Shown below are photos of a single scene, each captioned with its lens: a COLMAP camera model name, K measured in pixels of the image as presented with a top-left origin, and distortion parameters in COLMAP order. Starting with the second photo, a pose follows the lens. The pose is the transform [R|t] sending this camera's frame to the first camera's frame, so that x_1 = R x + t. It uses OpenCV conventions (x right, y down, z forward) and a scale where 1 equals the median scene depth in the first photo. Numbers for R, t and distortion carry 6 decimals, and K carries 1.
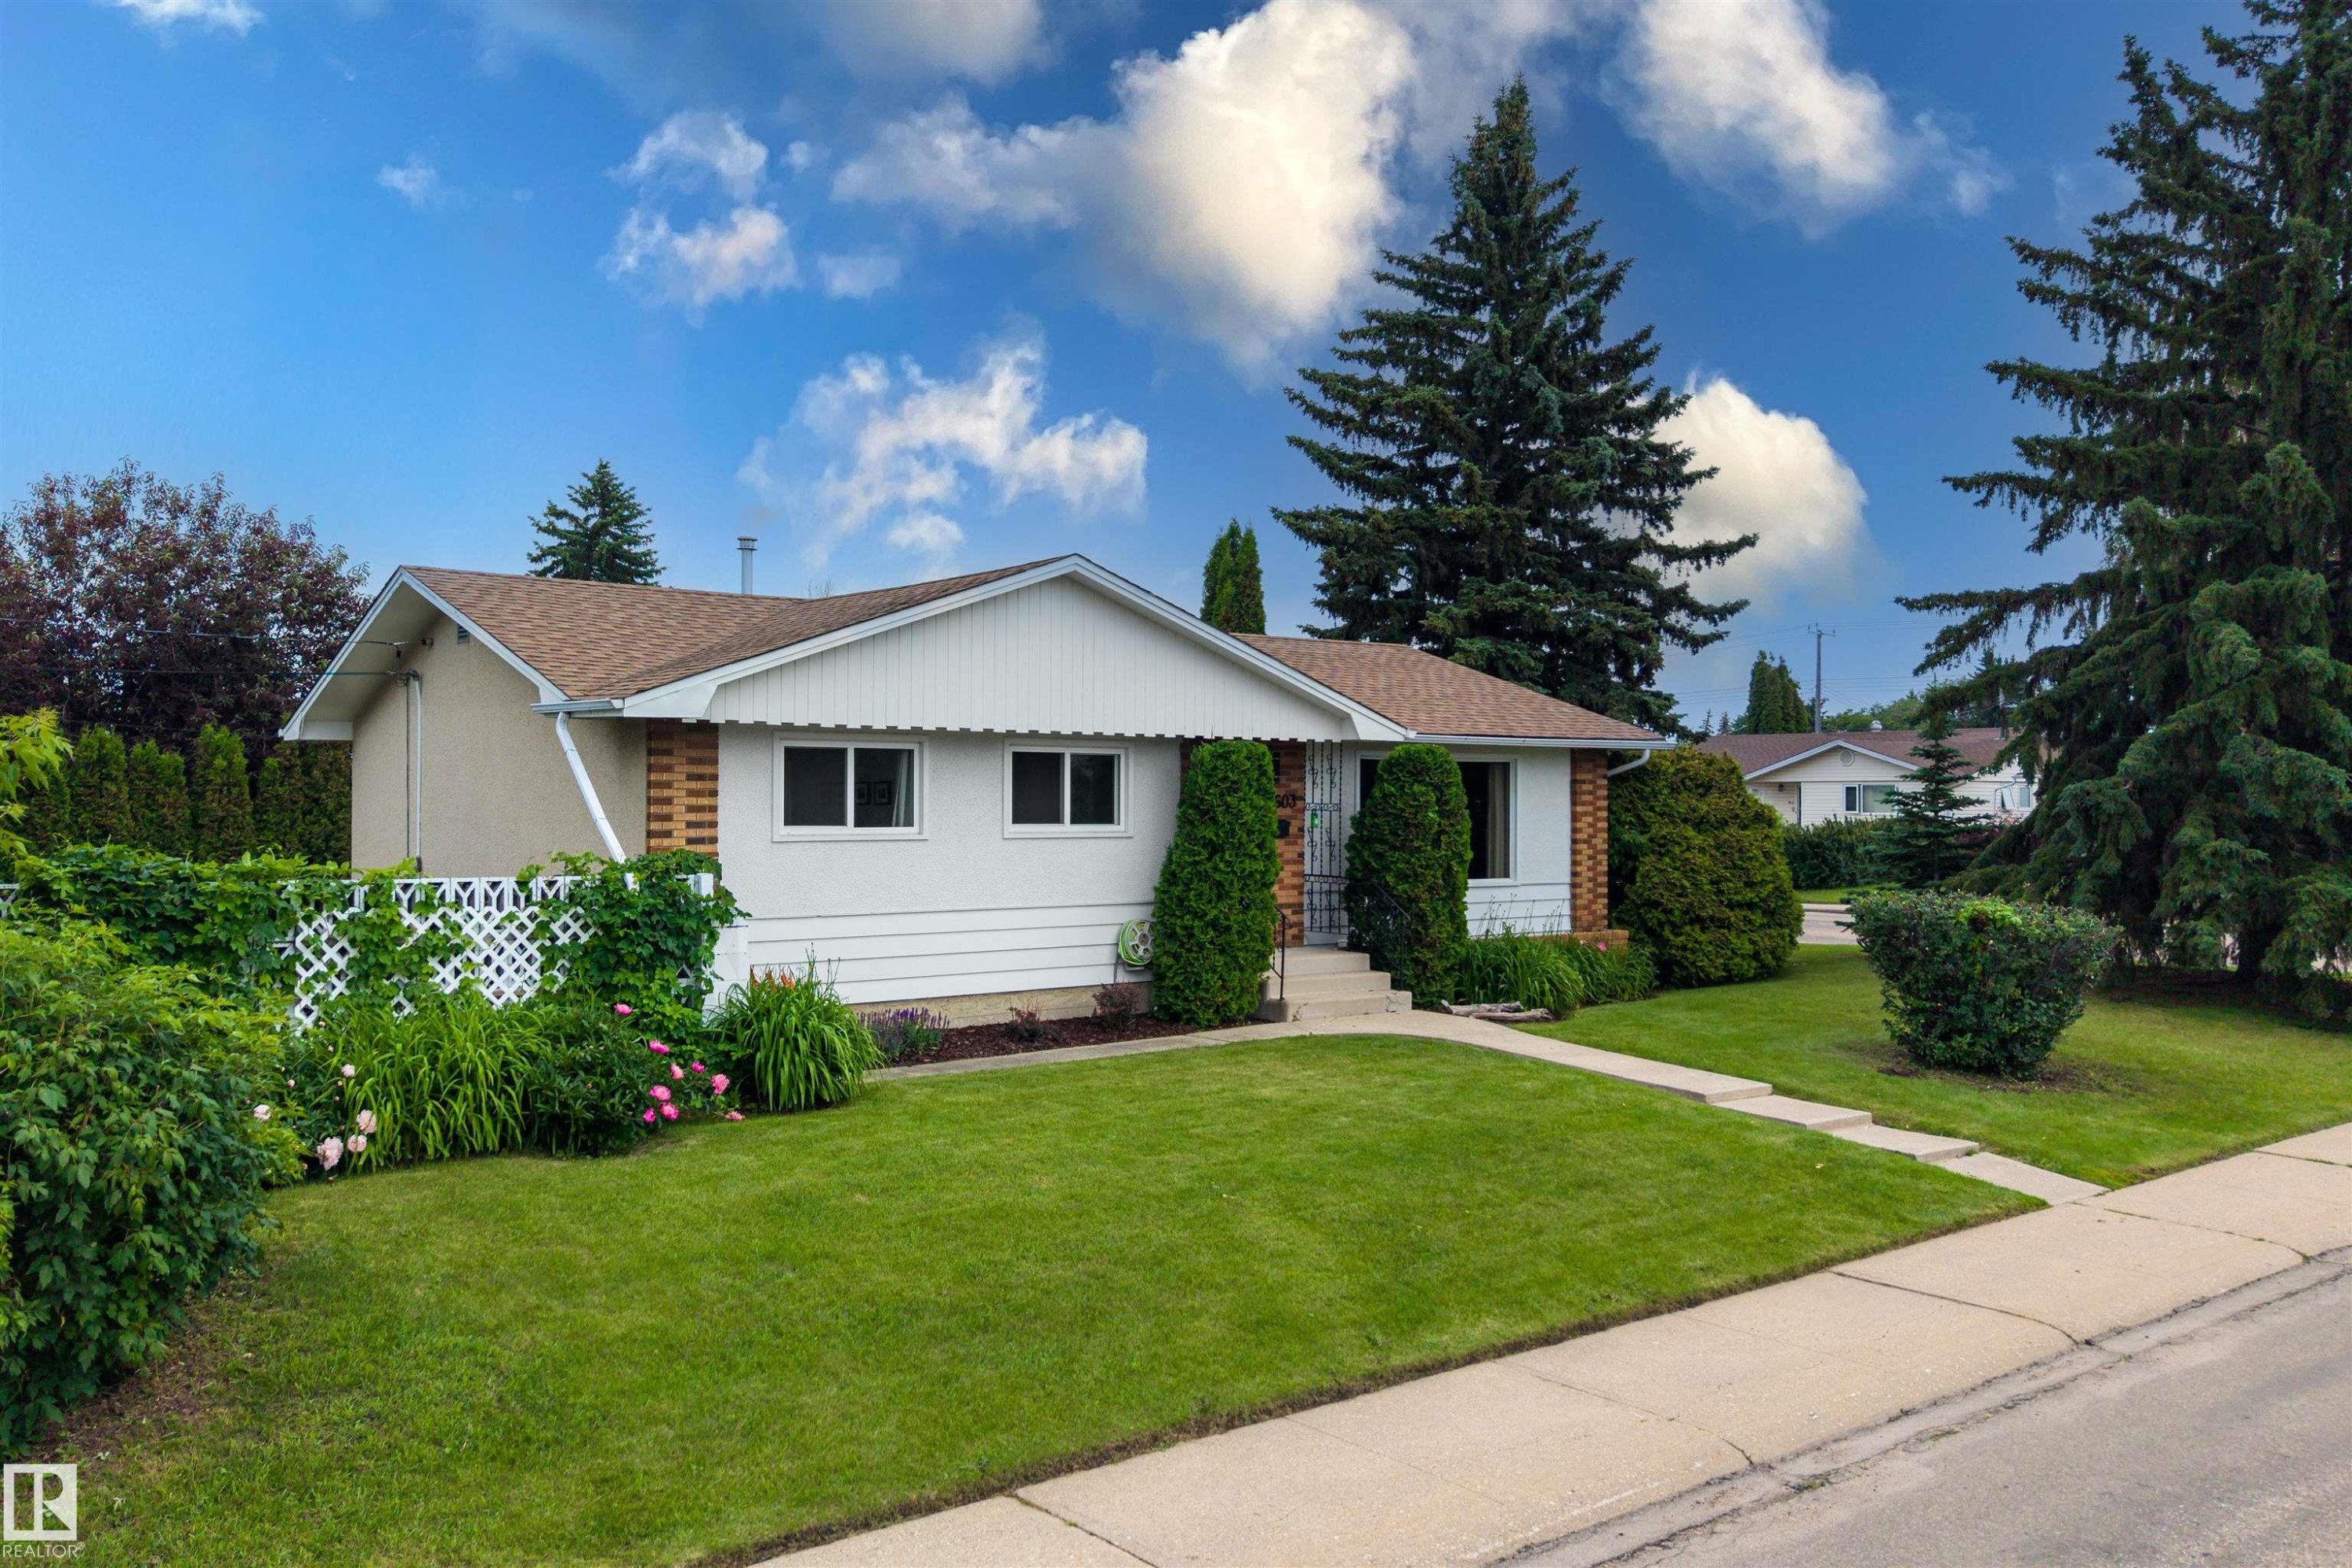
lens RADIAL K [[1889.8, 0, 1179.6], [0, 1889.8, 768.3], [0, 0, 1]] dist [0.039634, -0.001095]
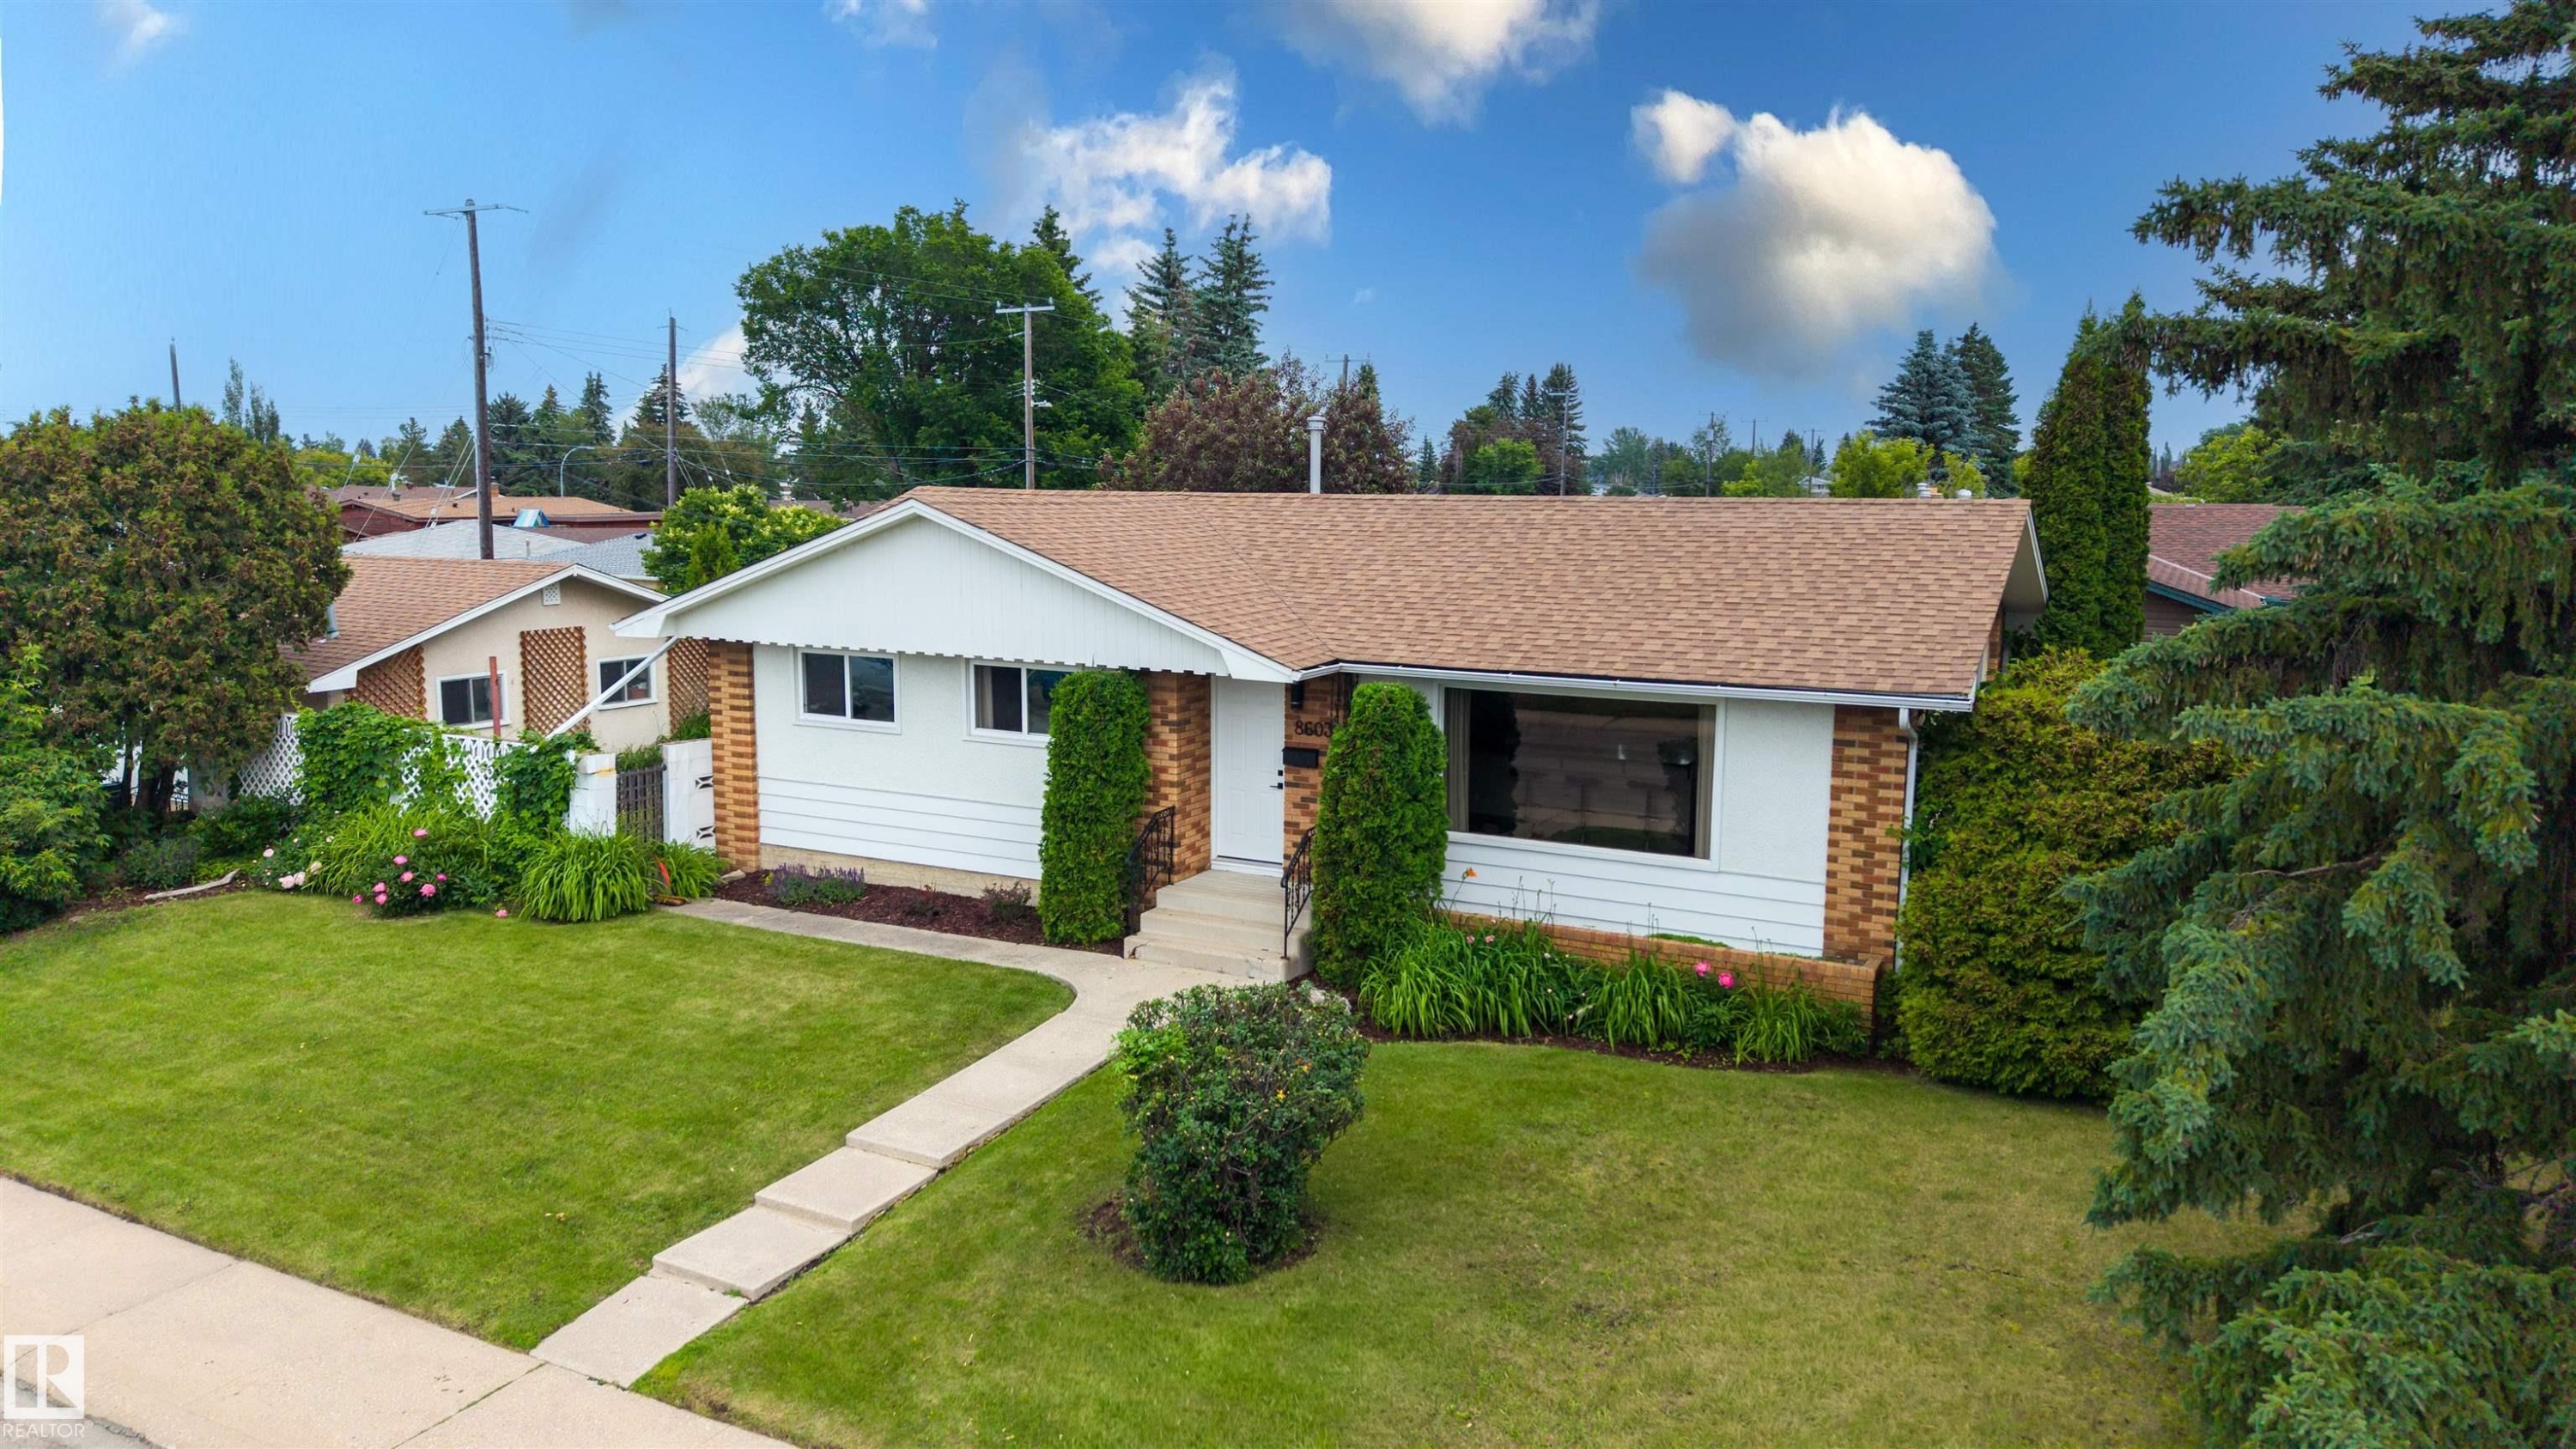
lens RADIAL K [[1808.5, 0, 1297.2], [0, 1808.5, 714.9], [0, 0, 1]] dist [0.086158, -0.003646]
pose [[0.396116, 0.108553, -0.911761, 0.932936], [-0.001877, 0.993081, 0.117420, -0.101638], [0.918199, -0.044801, 0.393578, 0.709842]]
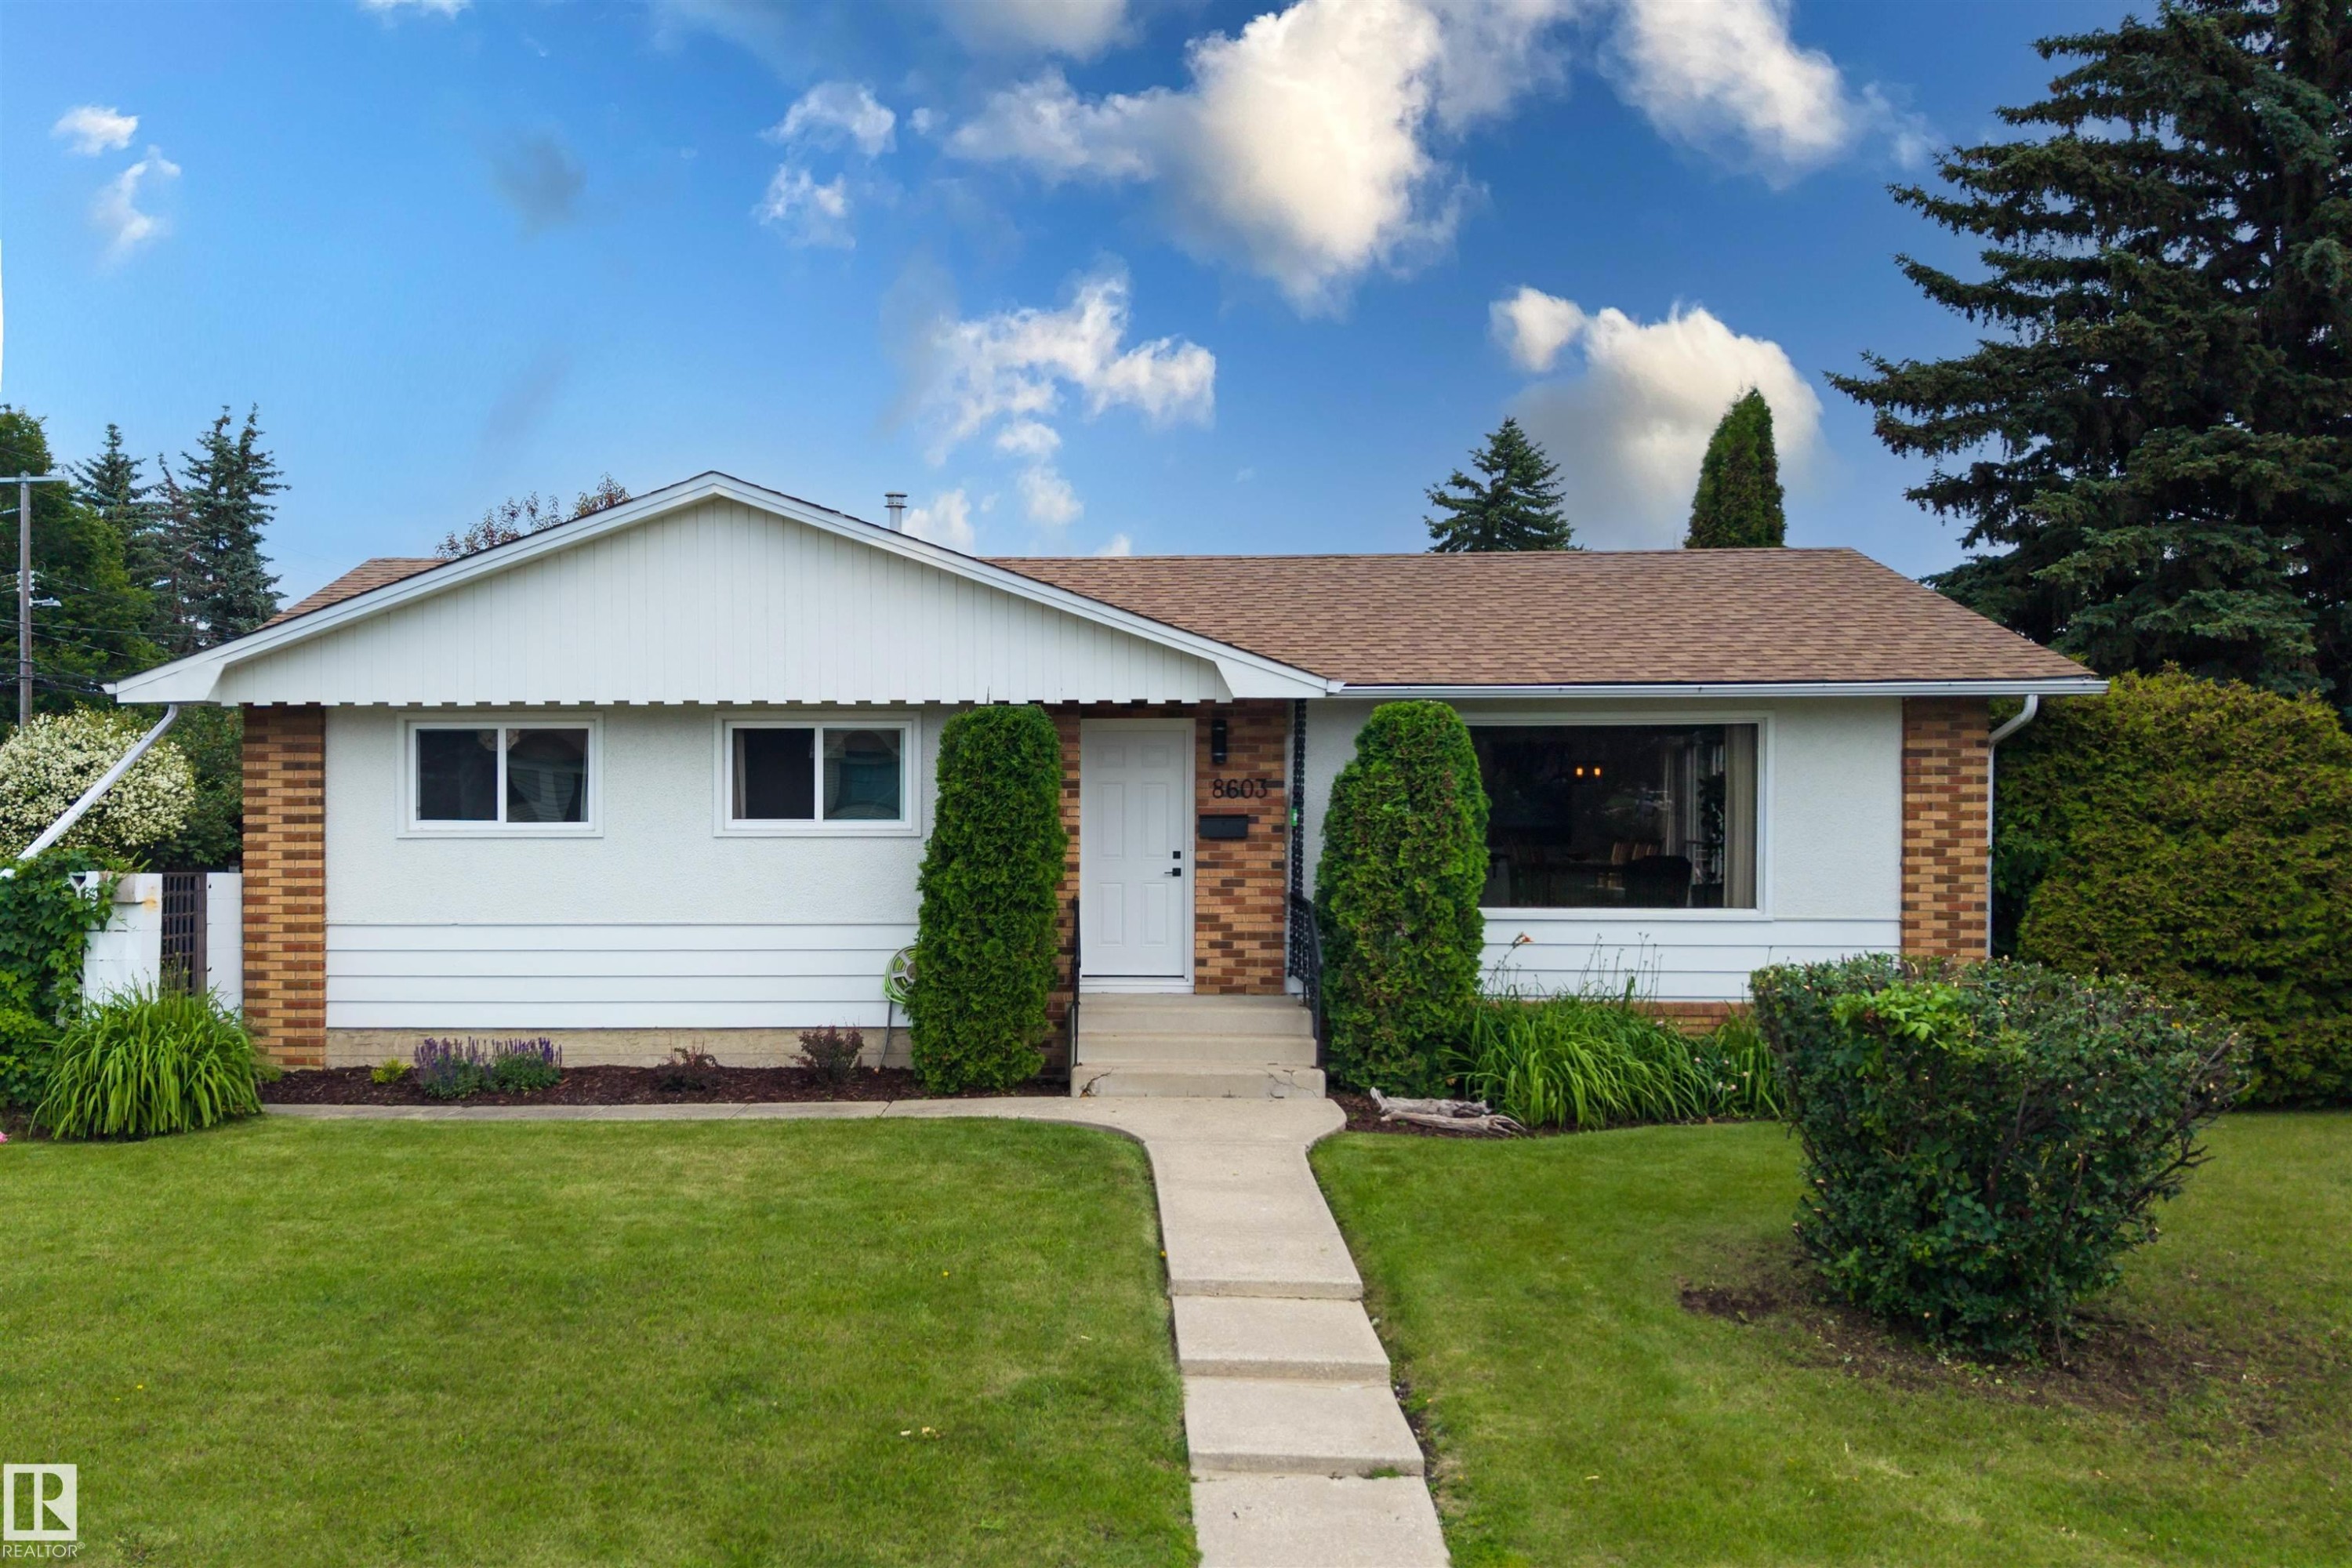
lens RADIAL K [[2011.1, 0, 1163.2], [0, 2011.1, 802.8], [0, 0, 1]] dist [0.048732, -0.013581]
pose [[0.749006, -0.001954, -0.662560, 0.582180], [0.016263, 0.999749, 0.015436, 0.011735], [0.662364, -0.022337, 0.748849, 0.456302]]
